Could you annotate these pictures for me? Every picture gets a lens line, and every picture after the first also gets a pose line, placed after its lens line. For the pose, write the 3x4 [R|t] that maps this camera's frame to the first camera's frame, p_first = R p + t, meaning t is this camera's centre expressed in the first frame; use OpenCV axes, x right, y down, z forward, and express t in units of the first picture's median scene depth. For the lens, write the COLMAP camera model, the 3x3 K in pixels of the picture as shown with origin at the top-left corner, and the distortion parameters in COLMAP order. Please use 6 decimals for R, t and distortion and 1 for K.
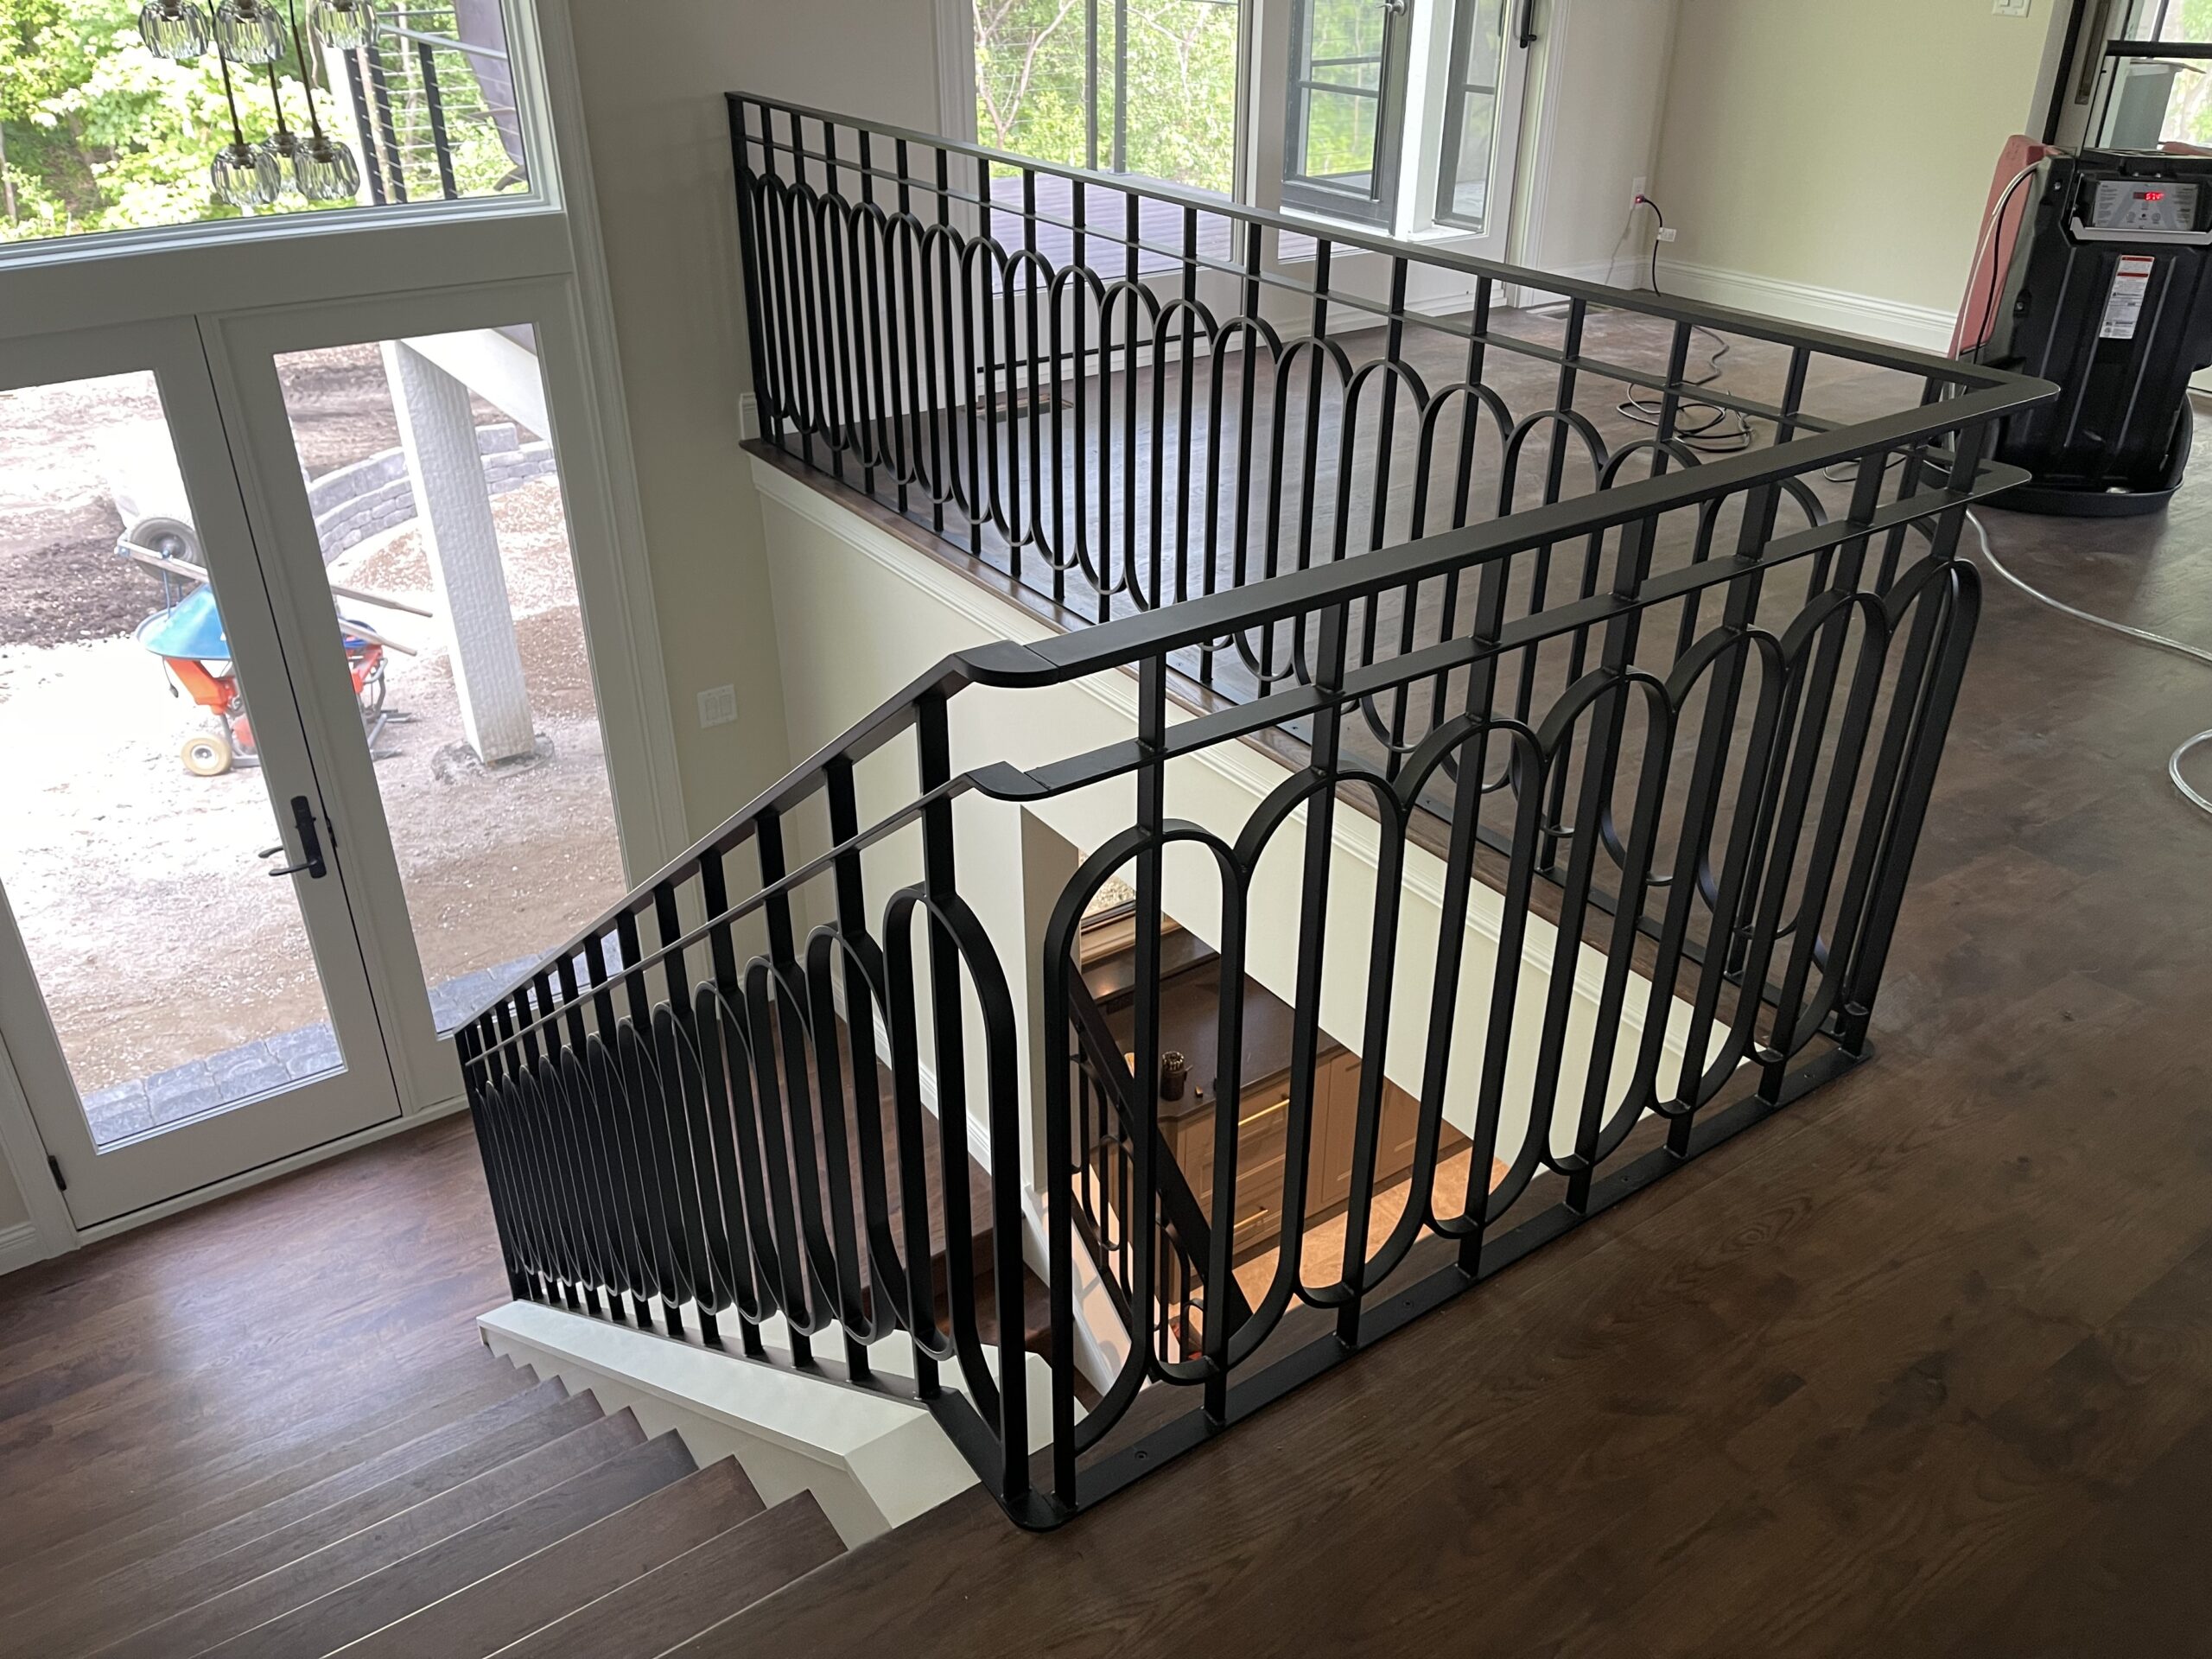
lens RADIAL K [[1687.8, 0, 1104.9], [0, 1687.8, 835.4], [0, 0, 1]] dist [0.031351, -0.023569]
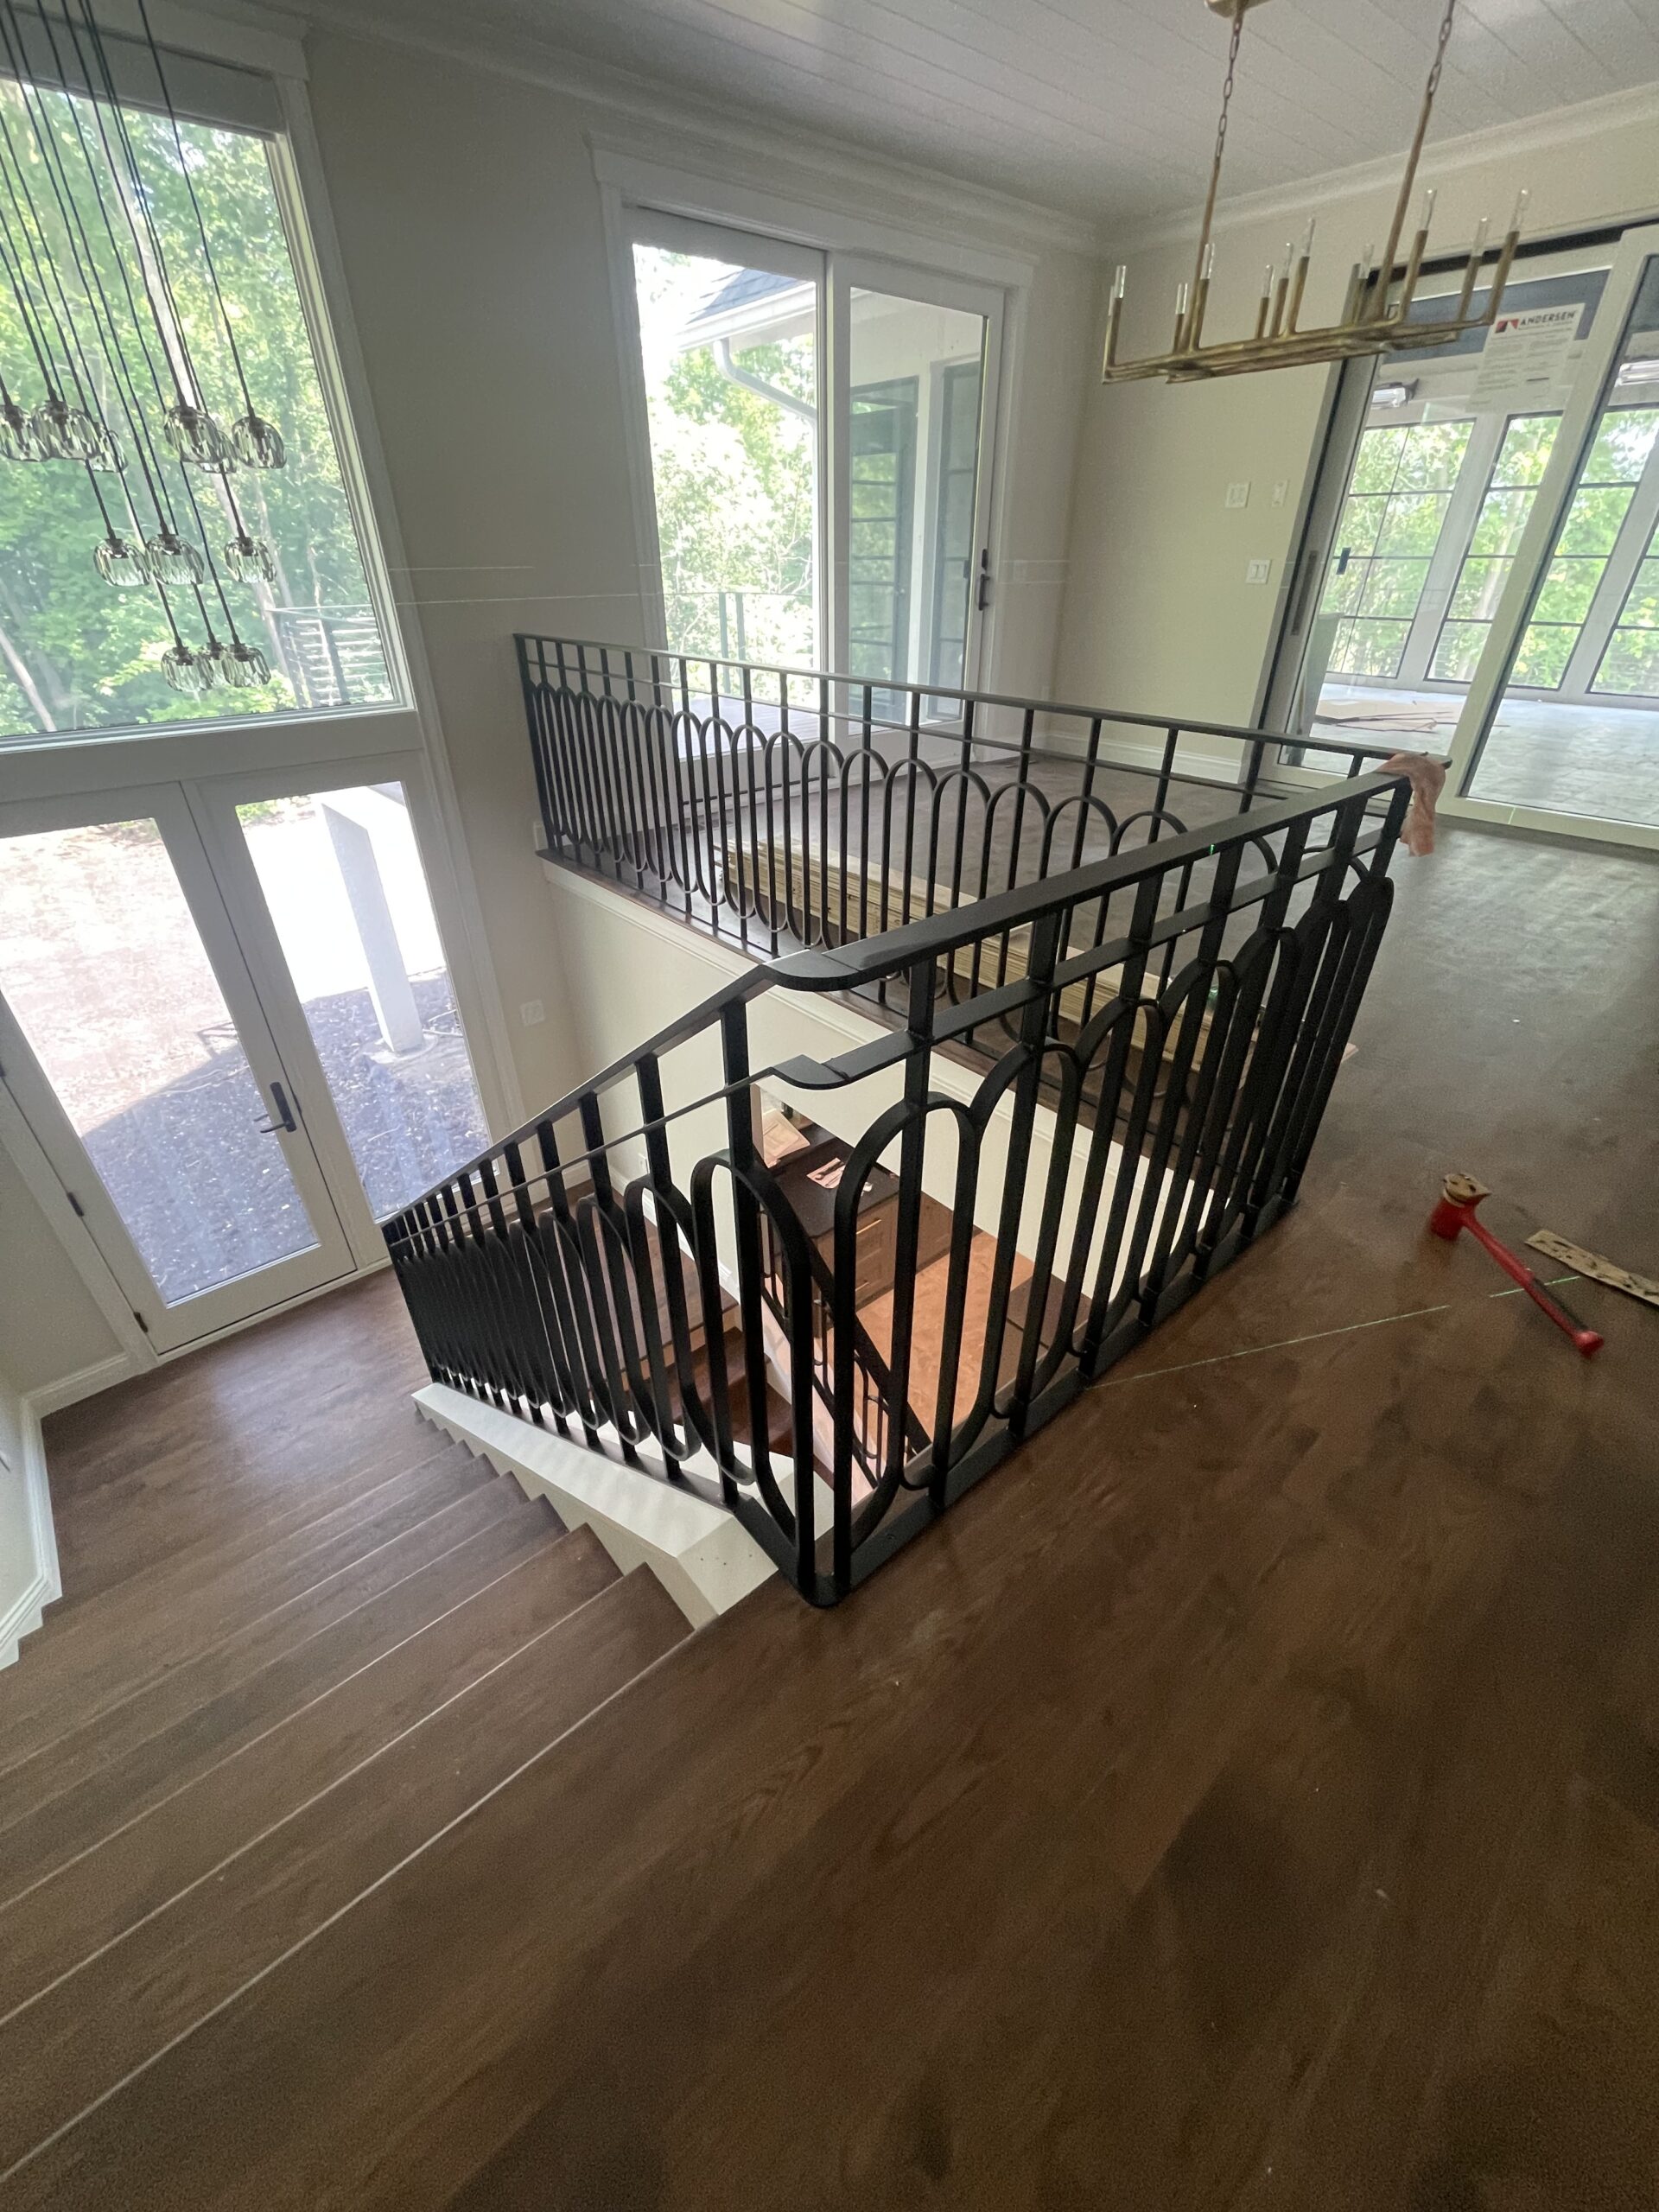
lens RADIAL K [[896.1, 0, 819.1], [0, 896.1, 1110.9], [0, 0, 1]] dist [-0.003766, -0.000062]
pose [[0.995005, -0.058264, 0.081052, -0.044598], [0.054390, 0.997306, 0.049212, -0.015147], [-0.083701, -0.044558, 0.995494, 0.164268]]
